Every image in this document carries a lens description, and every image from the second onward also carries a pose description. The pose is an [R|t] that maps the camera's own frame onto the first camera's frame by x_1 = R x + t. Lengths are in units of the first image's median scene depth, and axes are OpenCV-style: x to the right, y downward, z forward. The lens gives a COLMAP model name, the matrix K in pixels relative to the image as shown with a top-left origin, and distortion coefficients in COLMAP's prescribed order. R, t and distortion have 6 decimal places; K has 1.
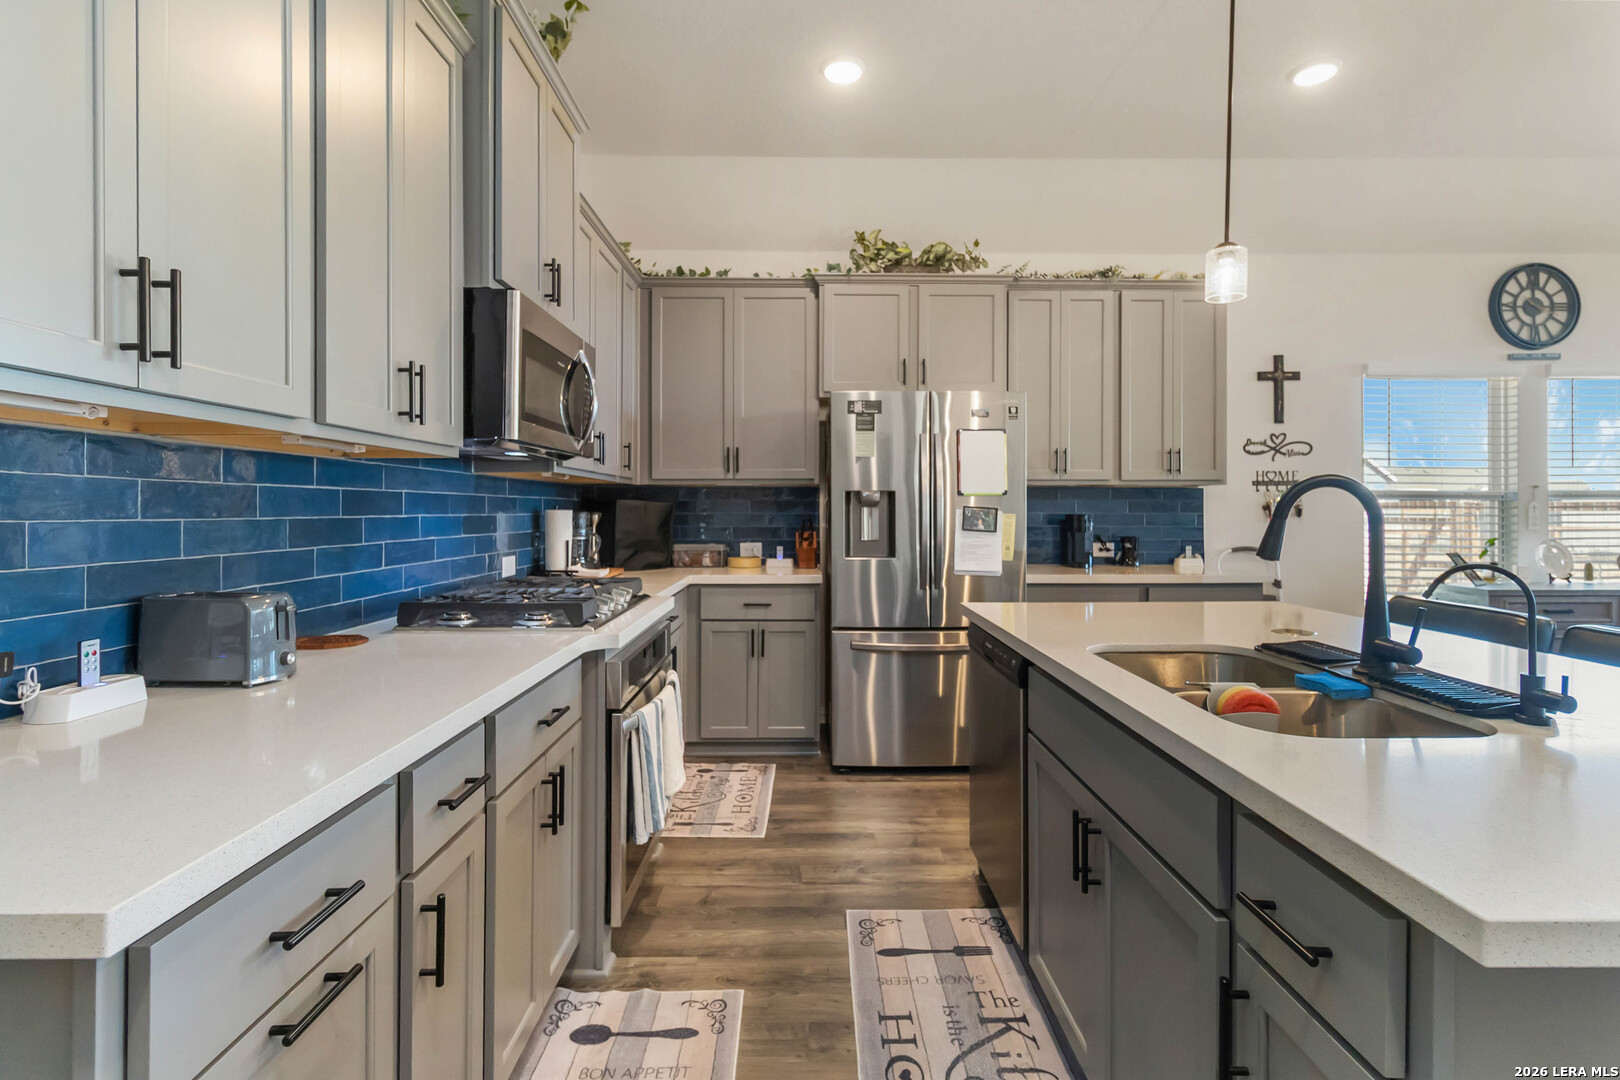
lens RADIAL K [[752.2, 0, 866.8], [0, 752.2, 537.8], [0, 0, 1]] dist [-0.000815, -0.000024]
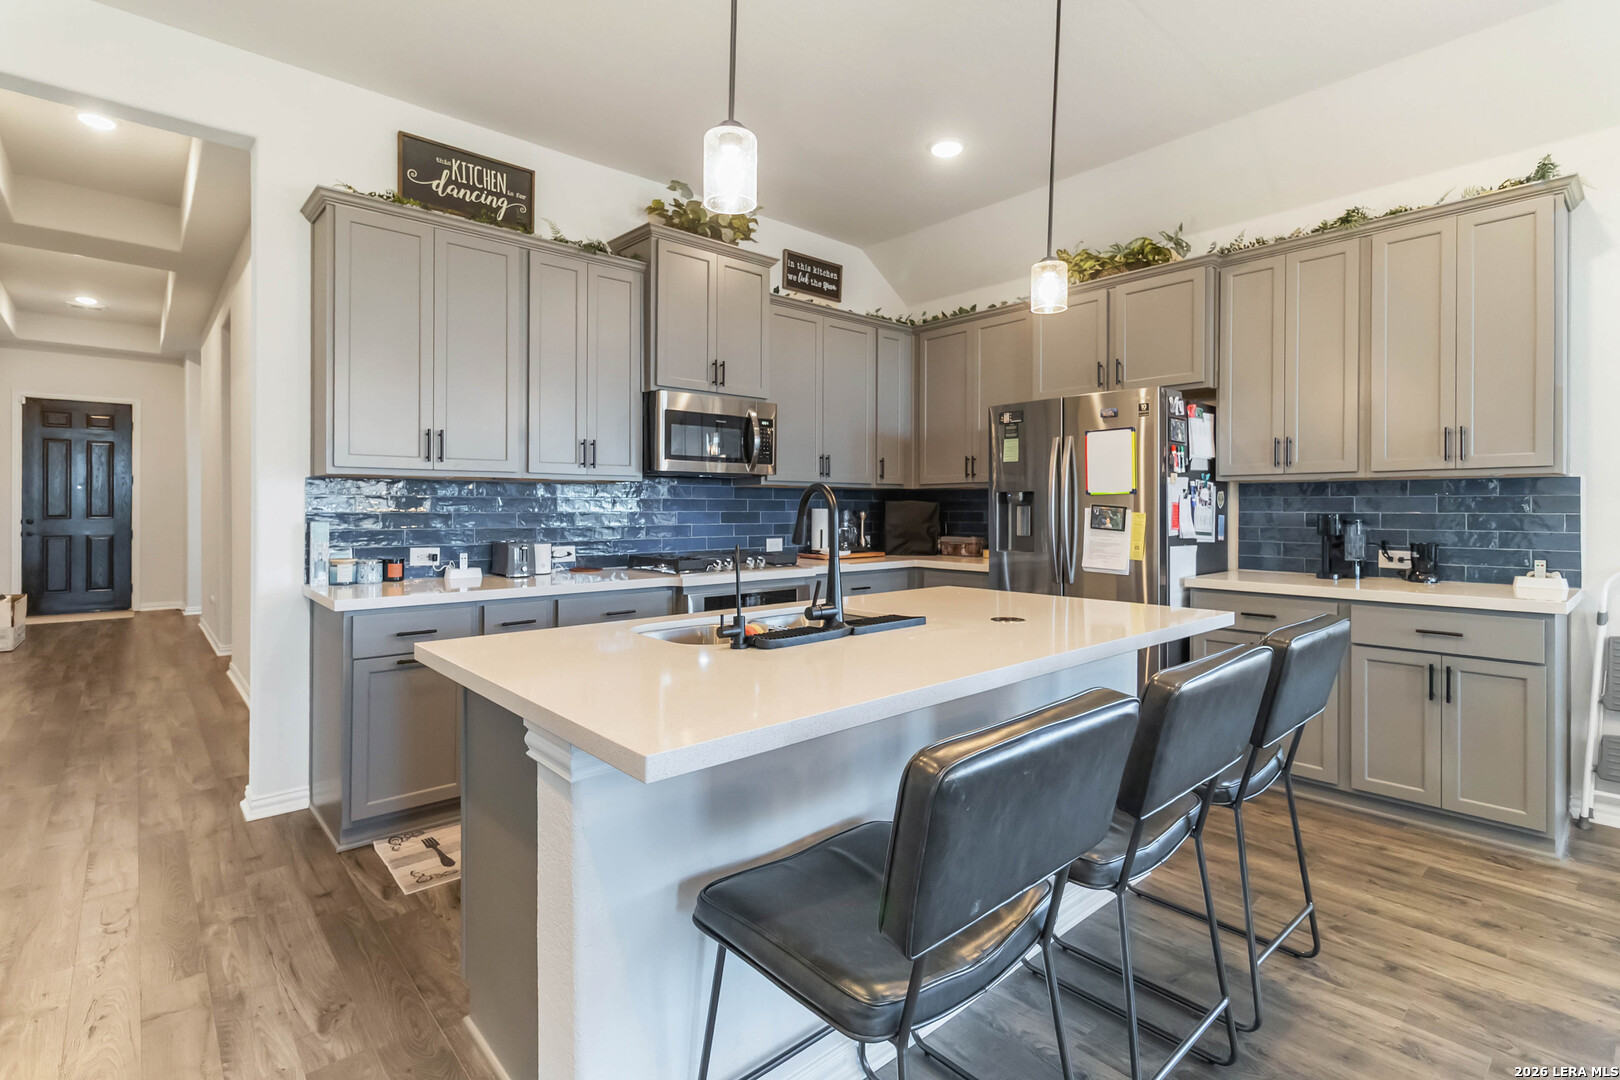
lens RADIAL K [[768.4, 0, 810.0], [0, 768.4, 540.0], [0, 0, 1]] dist [0.002358, 0.000105]
pose [[0.658977, 0.031011, -0.751523, 0.578942], [-0.028442, 0.999463, 0.016302, -0.000256], [0.751625, 0.010632, 0.659505, 0.012773]]
